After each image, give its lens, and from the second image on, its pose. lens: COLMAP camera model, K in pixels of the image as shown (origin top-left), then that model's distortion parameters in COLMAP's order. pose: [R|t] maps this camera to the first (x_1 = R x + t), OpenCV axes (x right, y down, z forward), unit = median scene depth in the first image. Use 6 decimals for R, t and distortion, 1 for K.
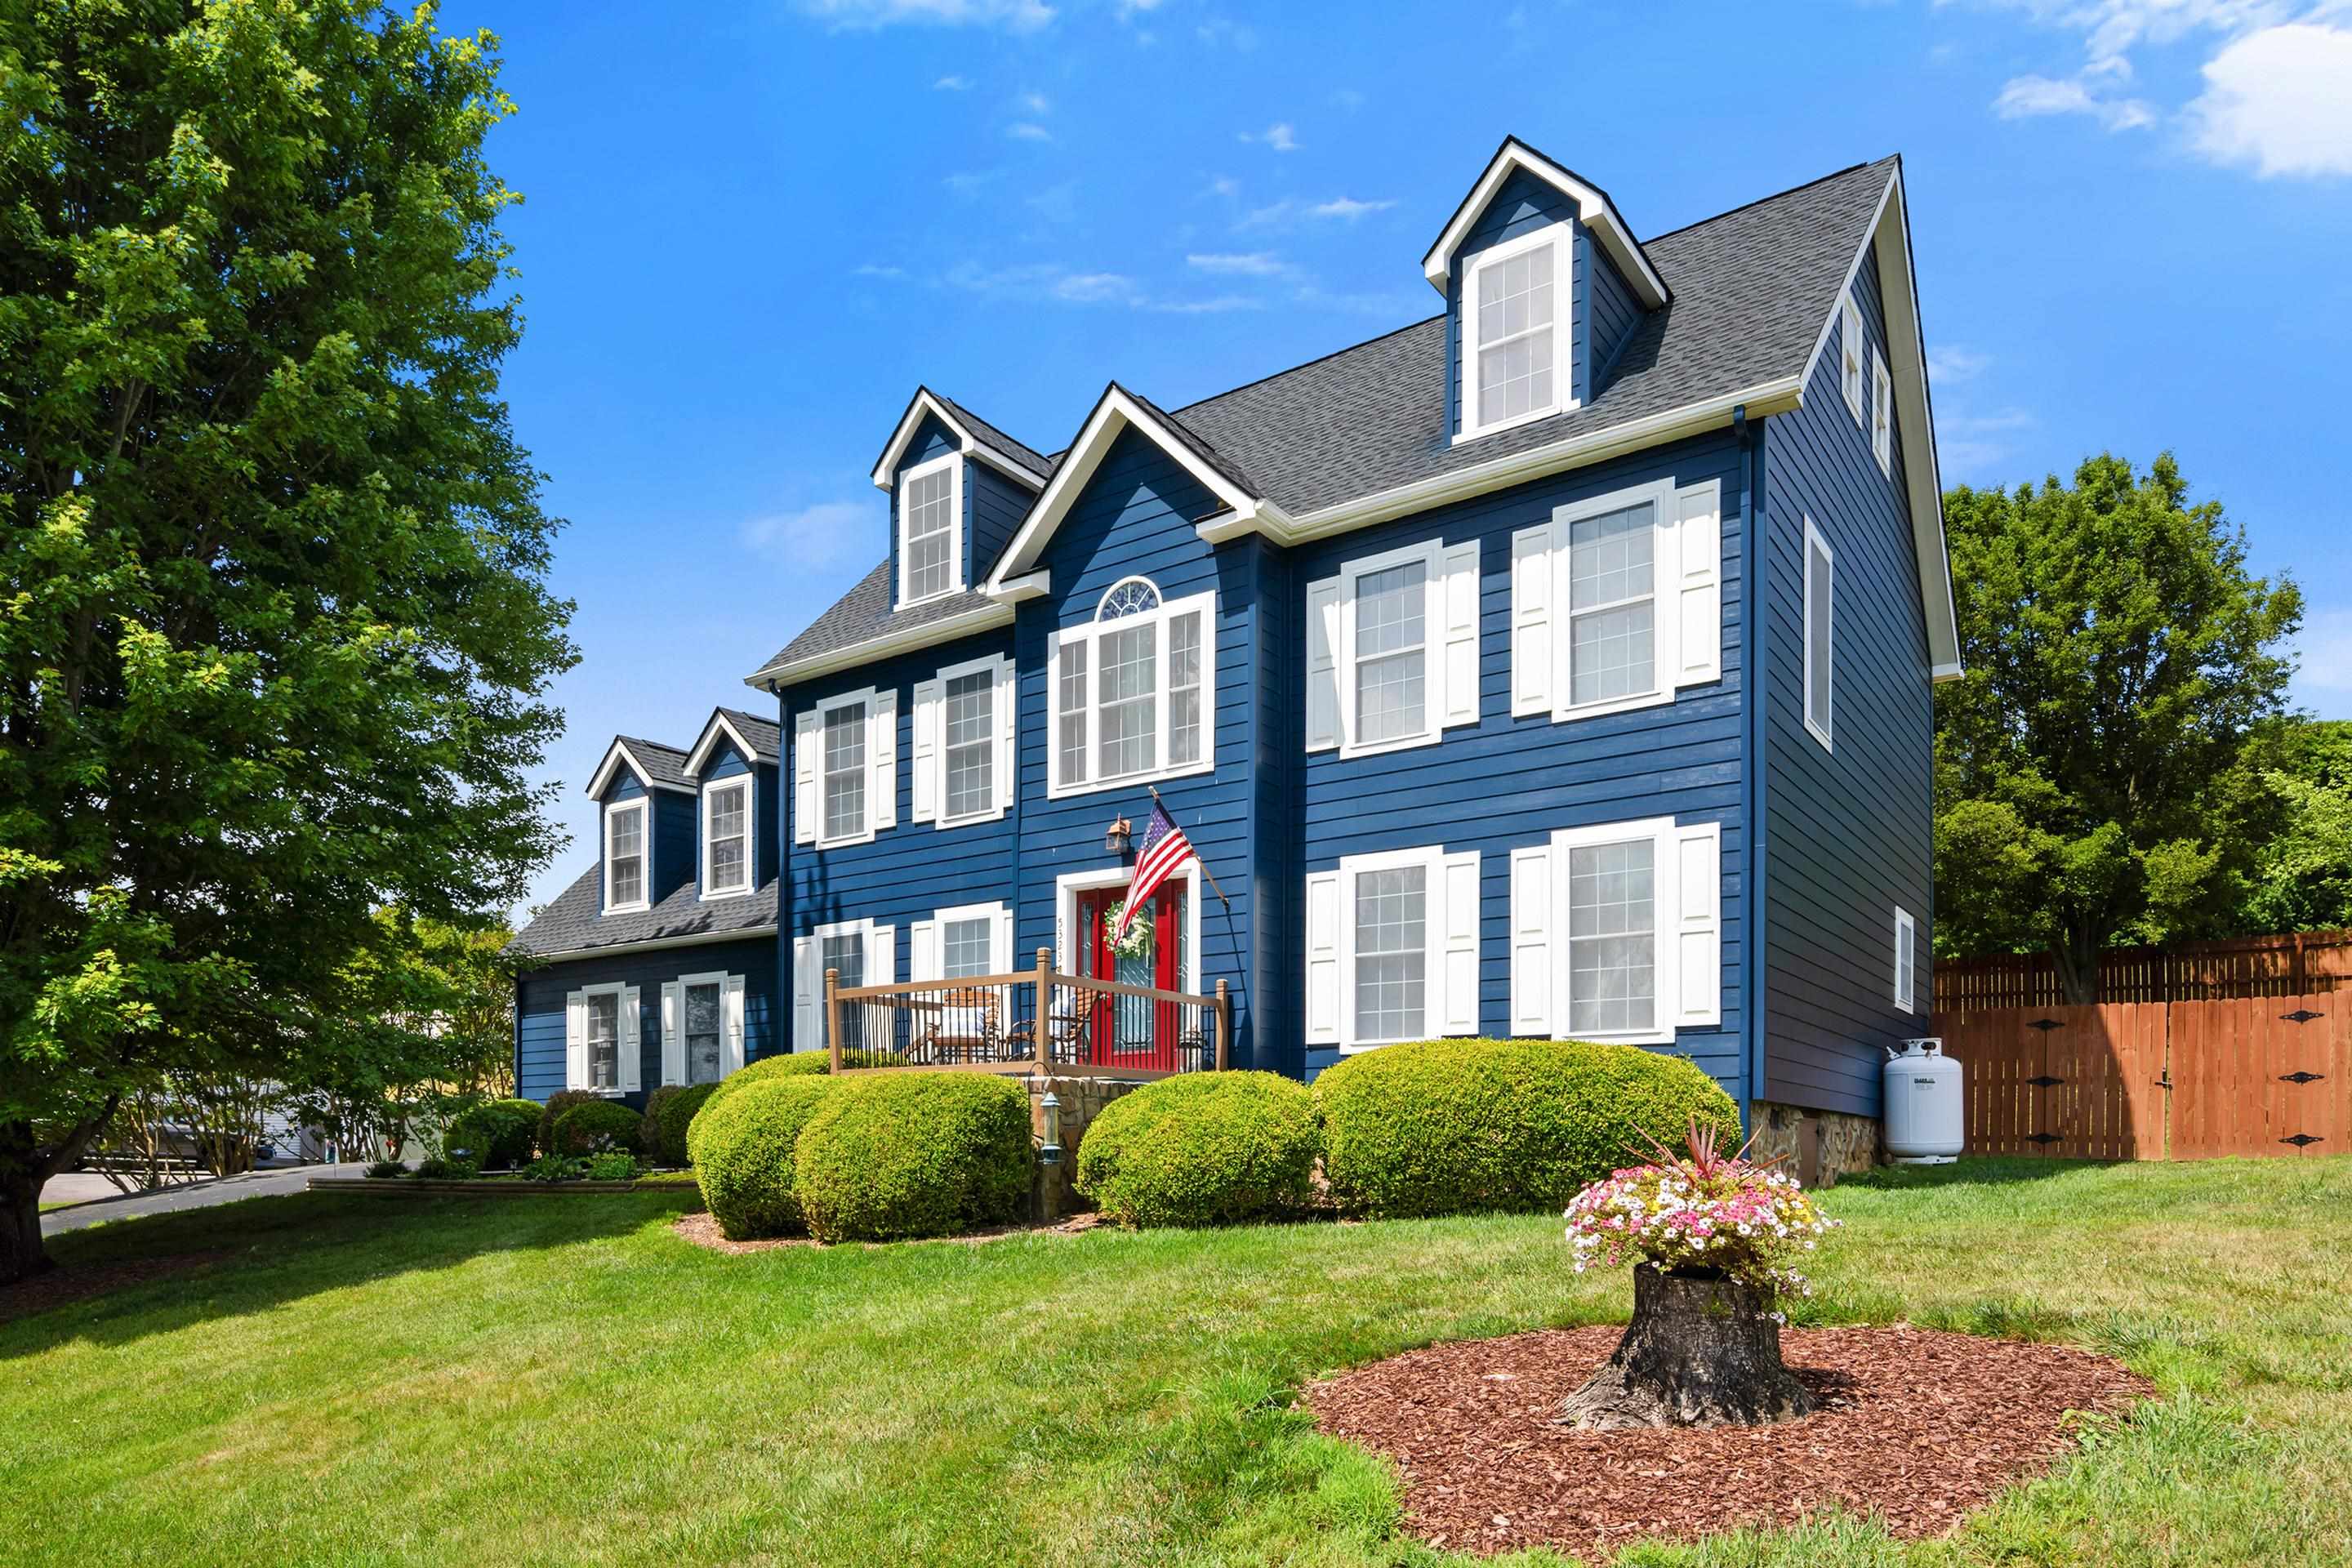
lens RADIAL K [[1718.7, 0, 975.4], [0, 1718.7, 1156.3], [0, 0, 1]] dist [-0.009951, -0.005584]
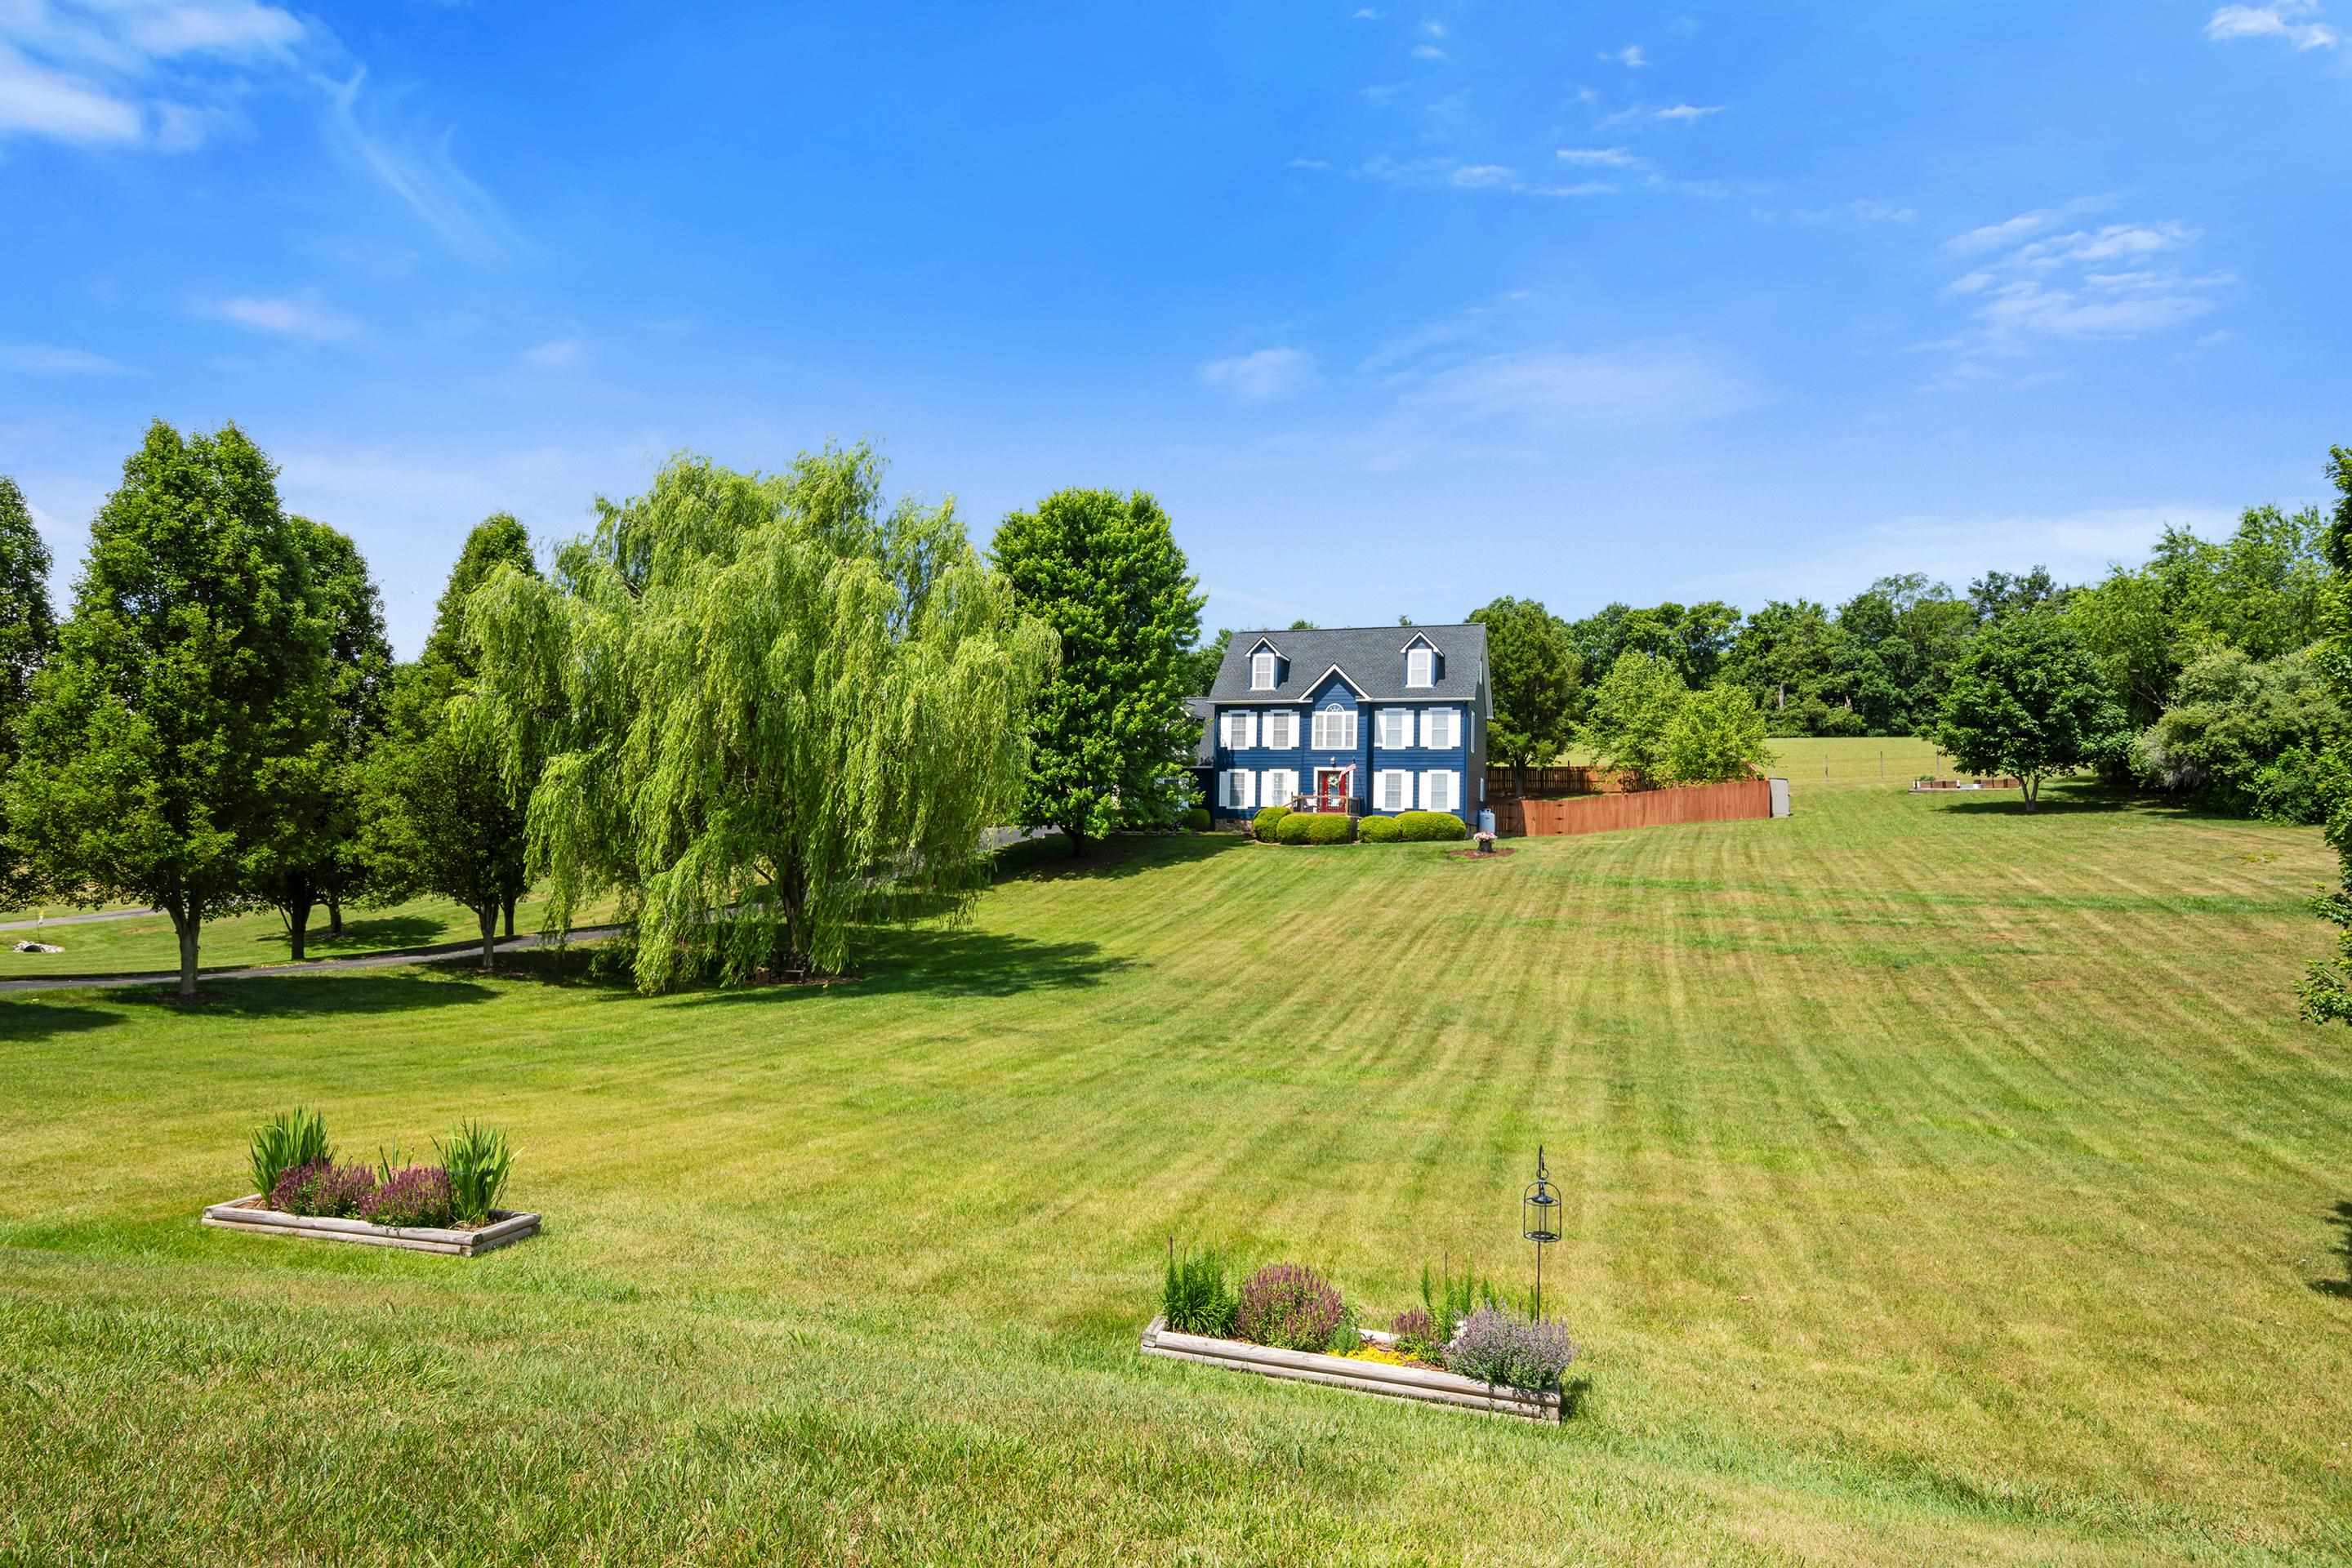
lens RADIAL K [[1357.2, 0, 1160.3], [0, 1357.2, 797.3], [0, 0, 1]] dist [-0.009681, -0.002274]
pose [[0.951751, 0.026685, 0.305710, -1.481807], [-0.018259, 0.999371, -0.030389, 0.029204], [-0.306329, 0.023341, 0.951639, -2.334023]]
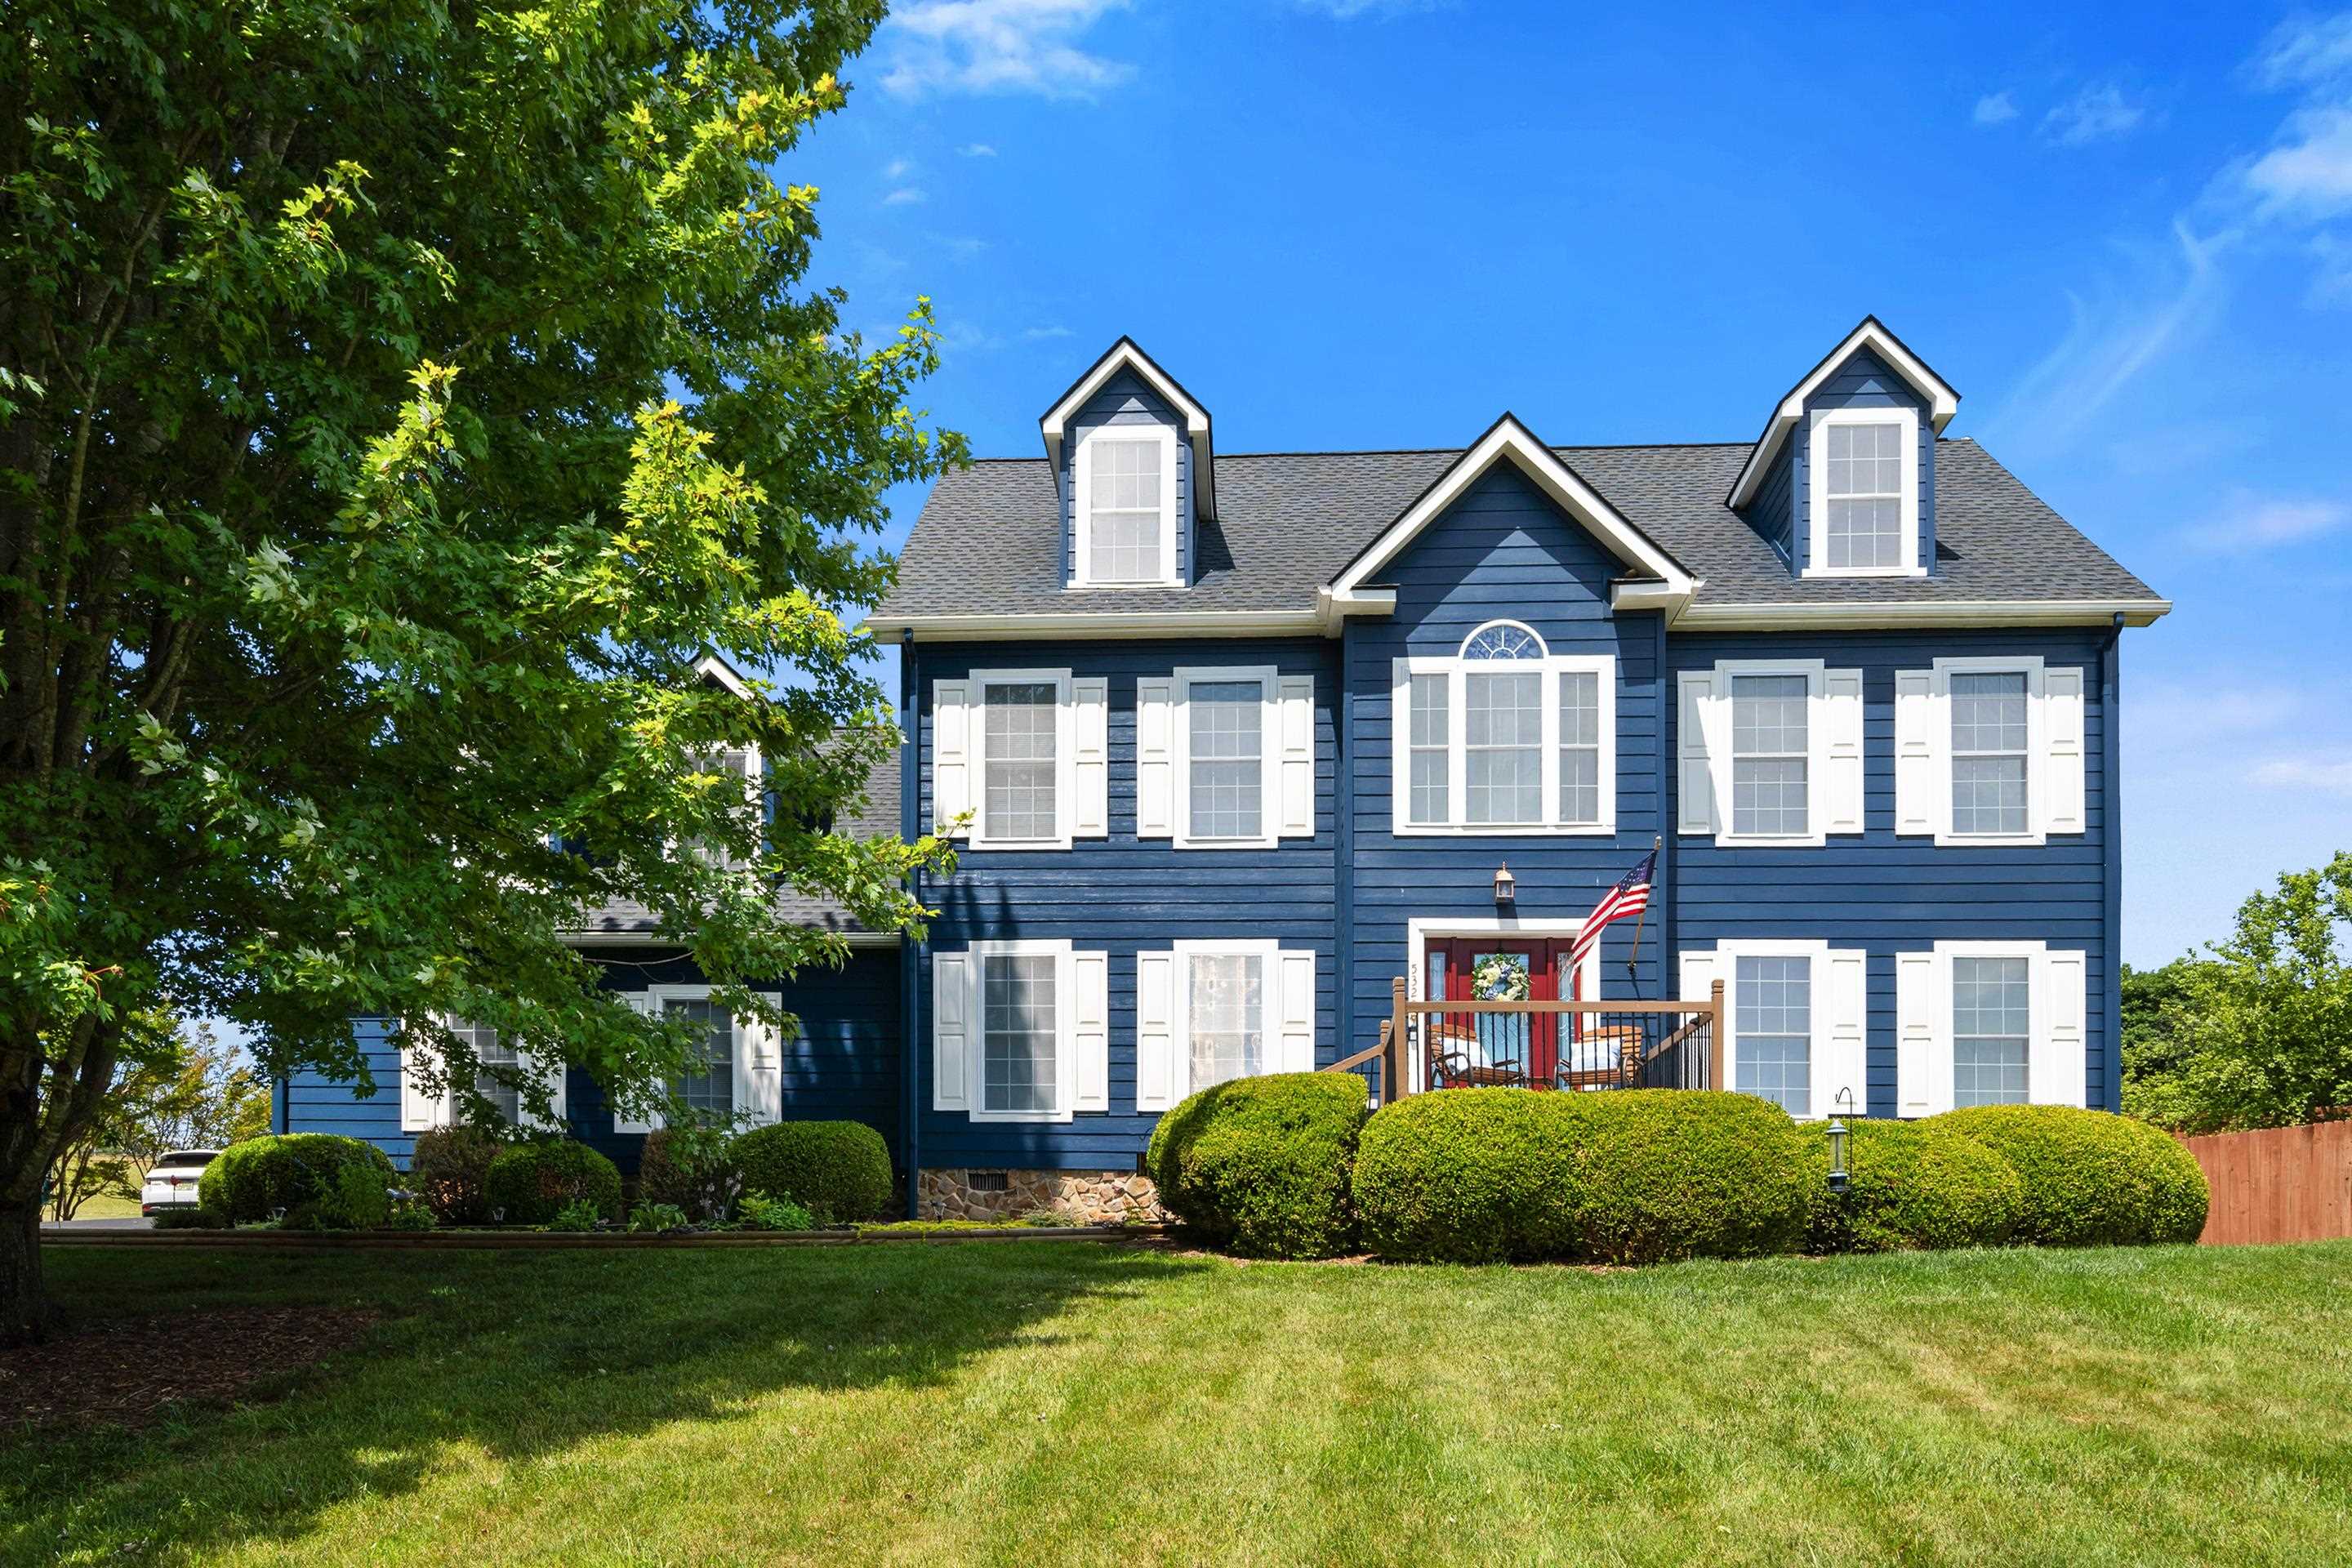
lens RADIAL K [[1418.4, 0, 1420.6], [0, 1418.4, 1212.0], [0, 0, 1]] dist [-0.000746, 0.001946]
pose [[0.771054, 0.007182, 0.636730, -0.462292], [-0.006591, 0.999973, -0.003297, -0.002708], [-0.636736, -0.001655, 0.771080, 0.428088]]
